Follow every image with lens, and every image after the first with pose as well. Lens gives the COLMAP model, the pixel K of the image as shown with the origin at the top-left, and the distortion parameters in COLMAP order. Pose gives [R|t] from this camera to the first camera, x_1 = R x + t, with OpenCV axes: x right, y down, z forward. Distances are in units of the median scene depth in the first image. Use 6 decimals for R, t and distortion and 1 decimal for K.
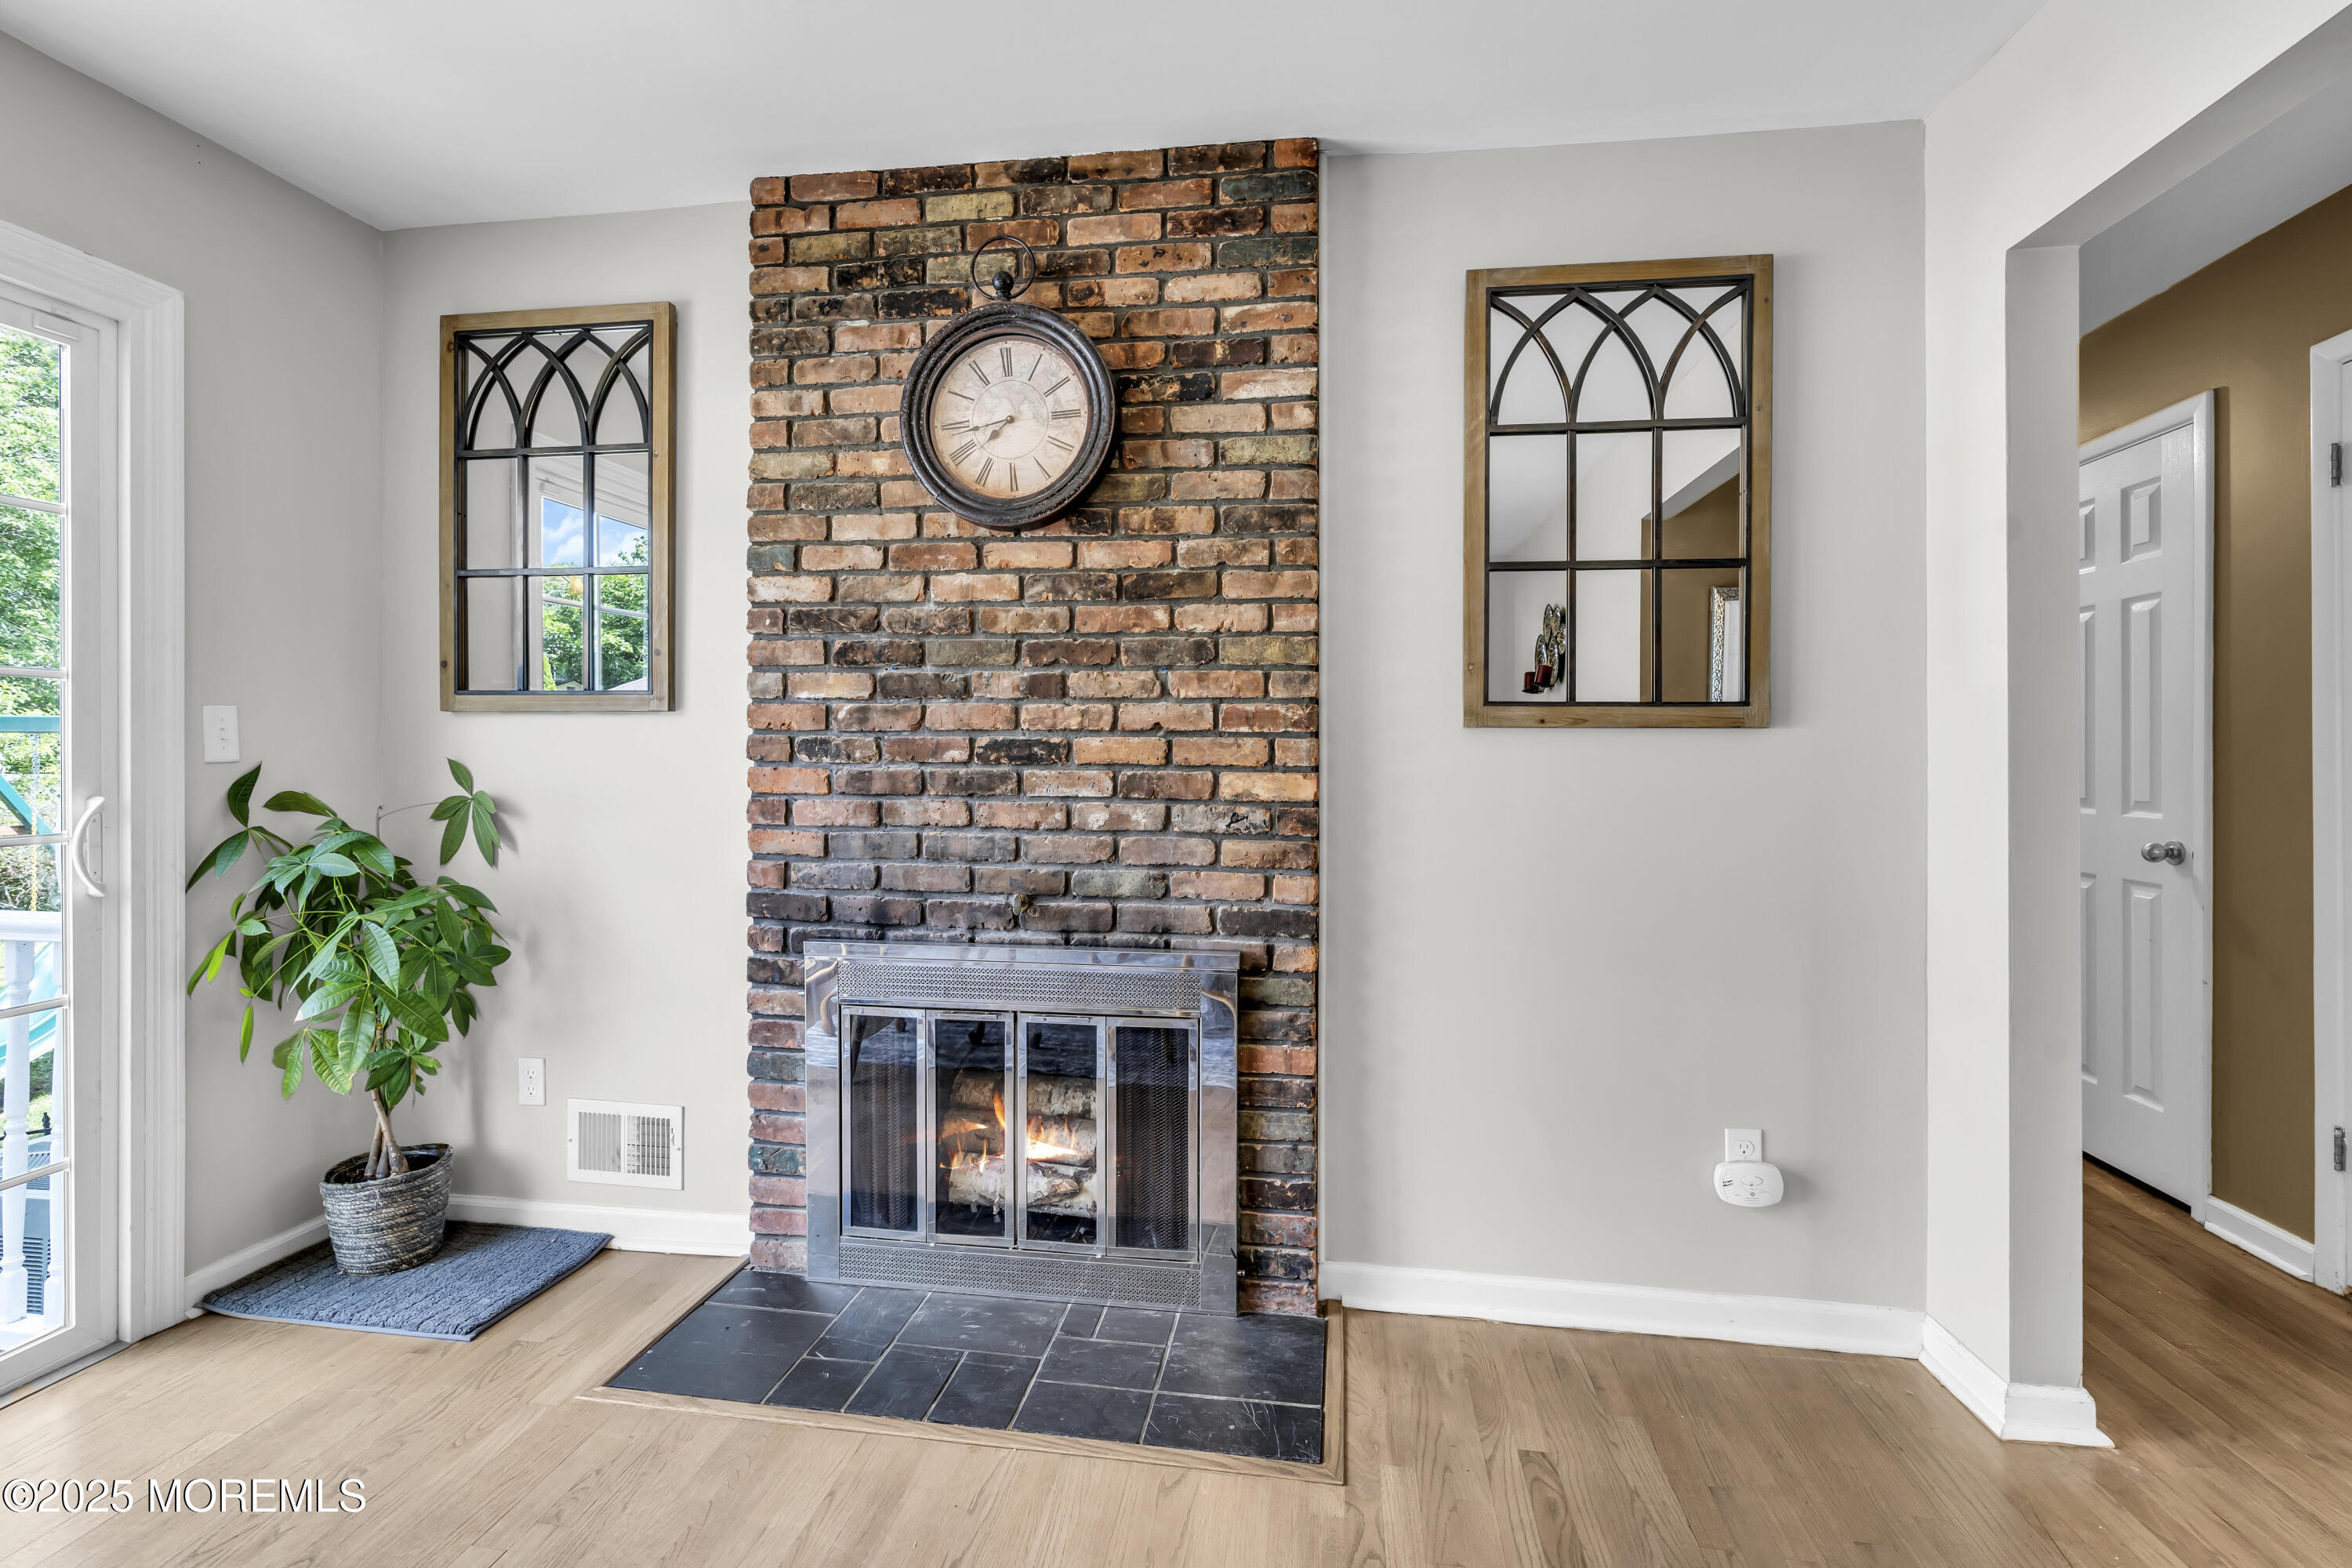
lens RADIAL K [[1067.7, 0, 1178.3], [0, 1067.7, 763.5], [0, 0, 1]] dist [-0.009972, 0.001463]
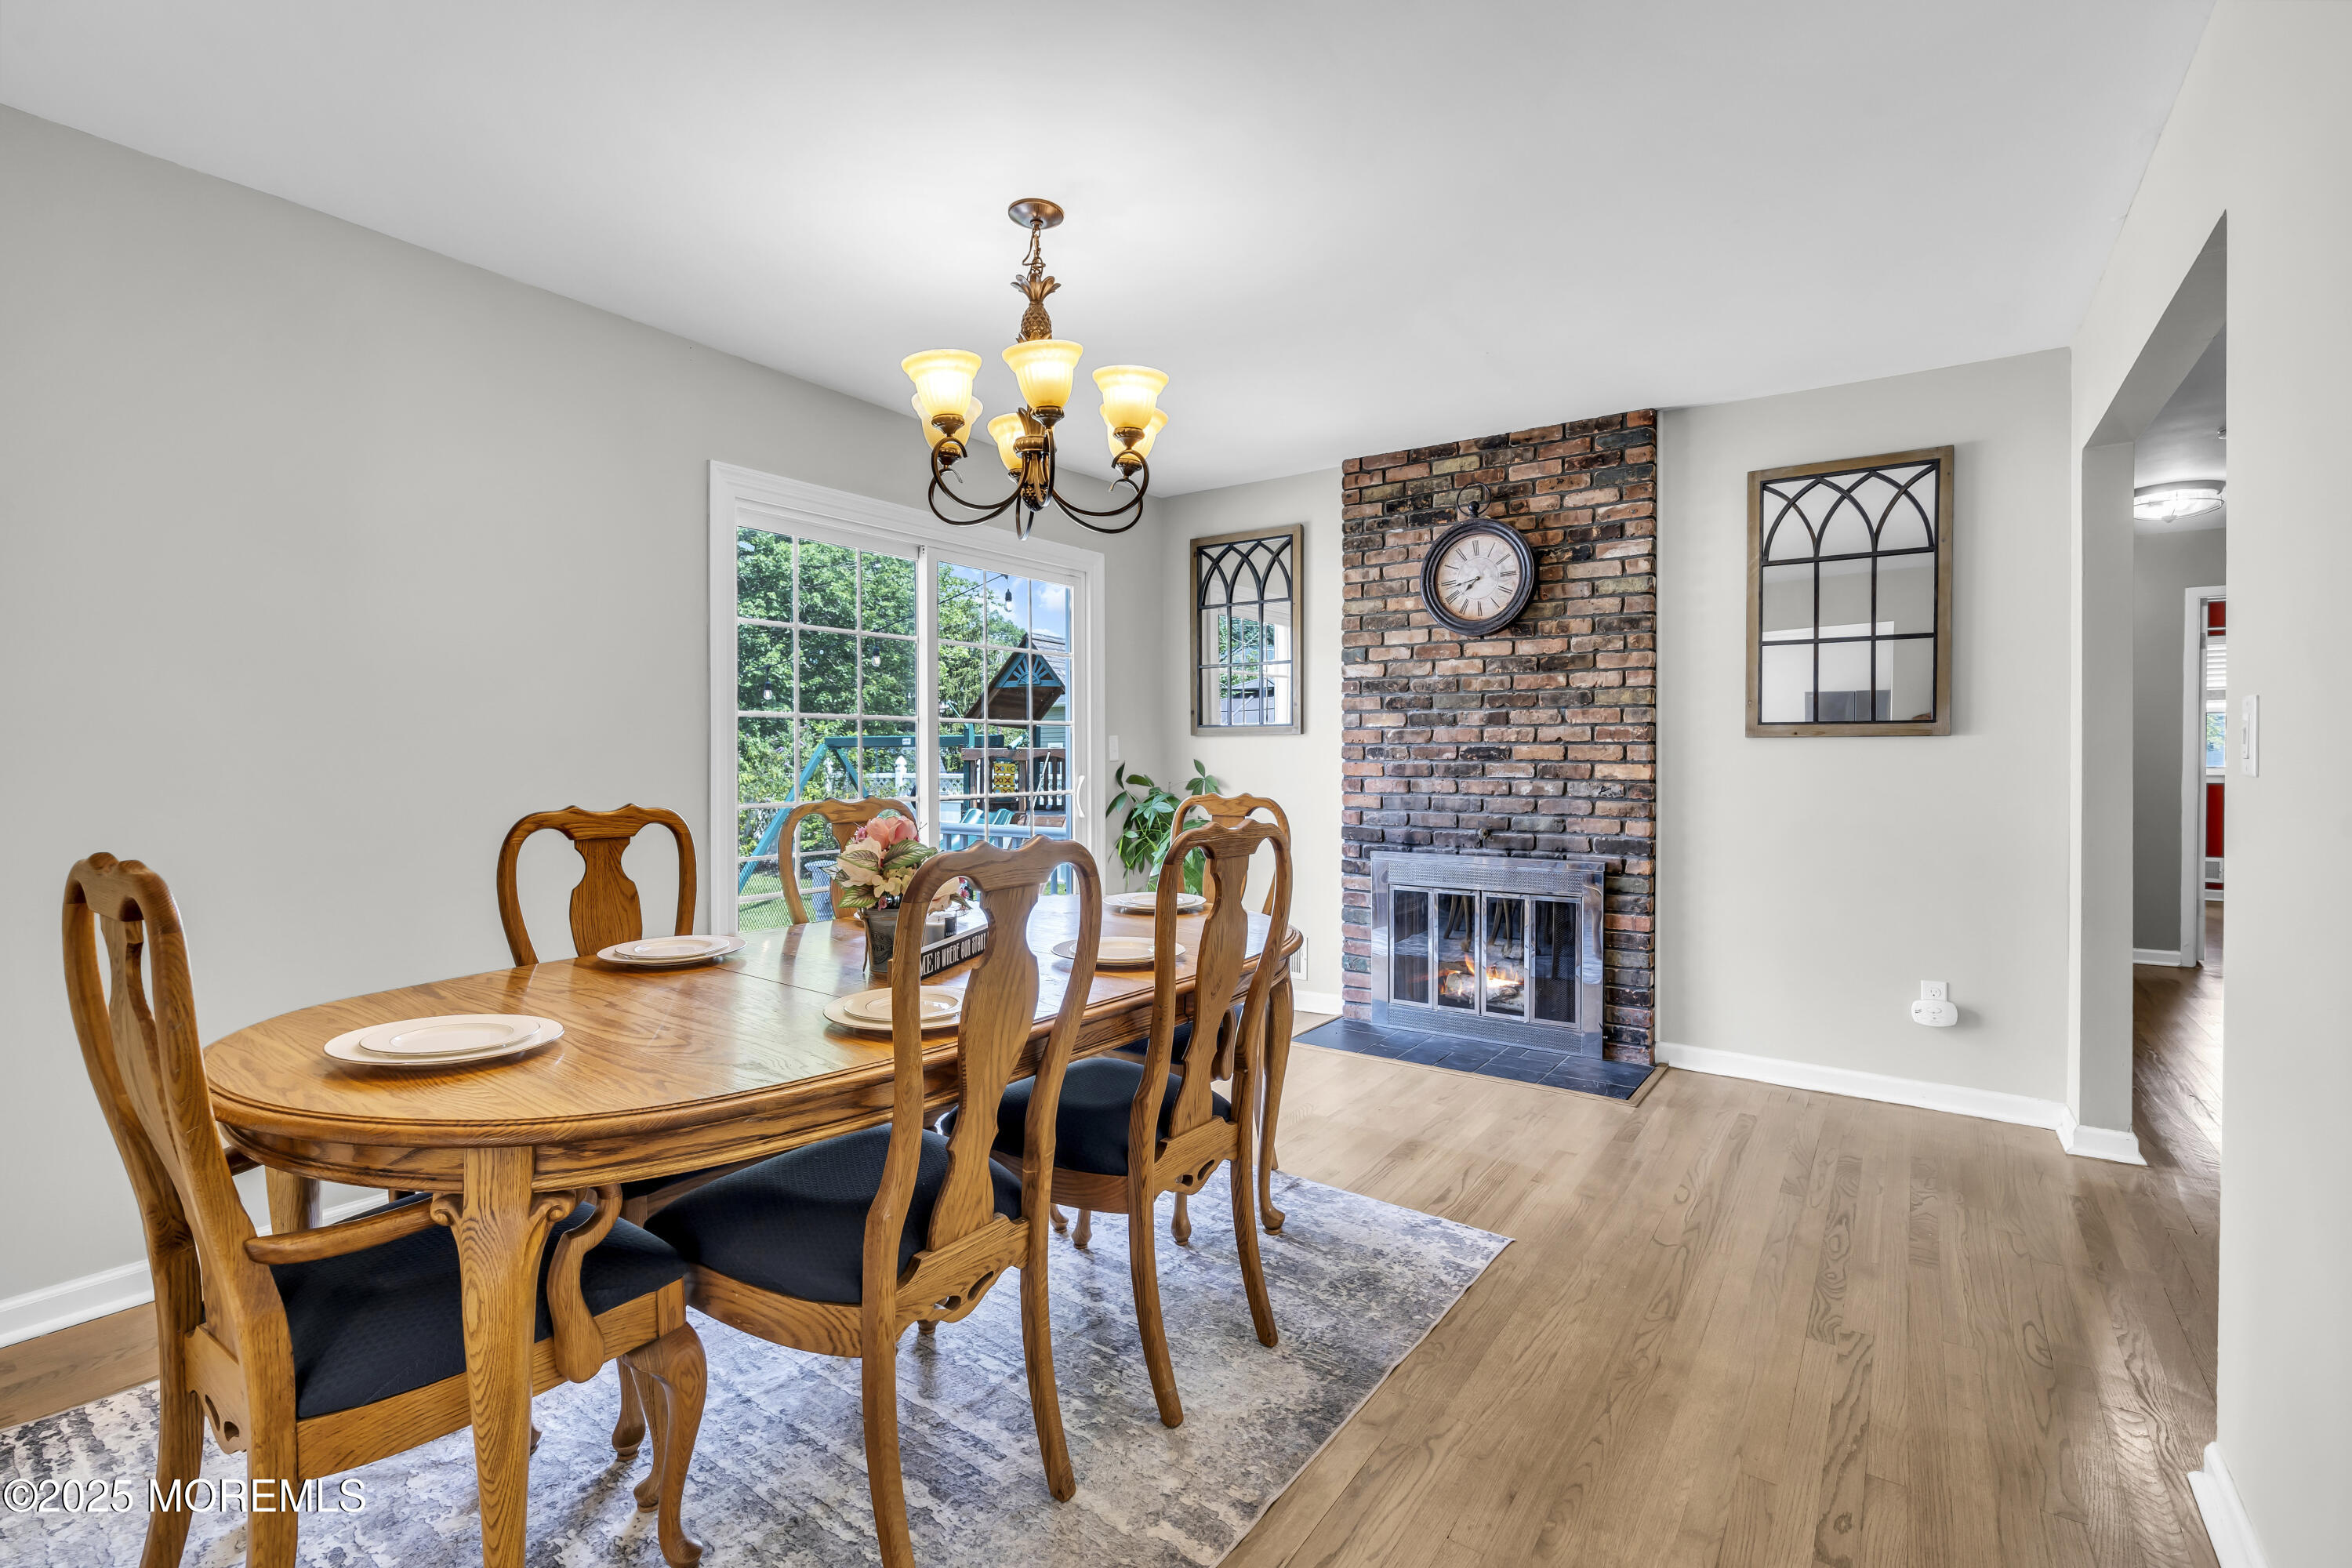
lens RADIAL K [[1067.7, 0, 1180.2], [0, 1067.7, 772.3], [0, 0, 1]] dist [-0.009972, 0.001463]
pose [[0.898996, 0.000640, -0.437957, 0.196829], [-0.000737, 1.000000, -0.000050, 0.022666], [0.437957, 0.000368, 0.898996, -0.935152]]
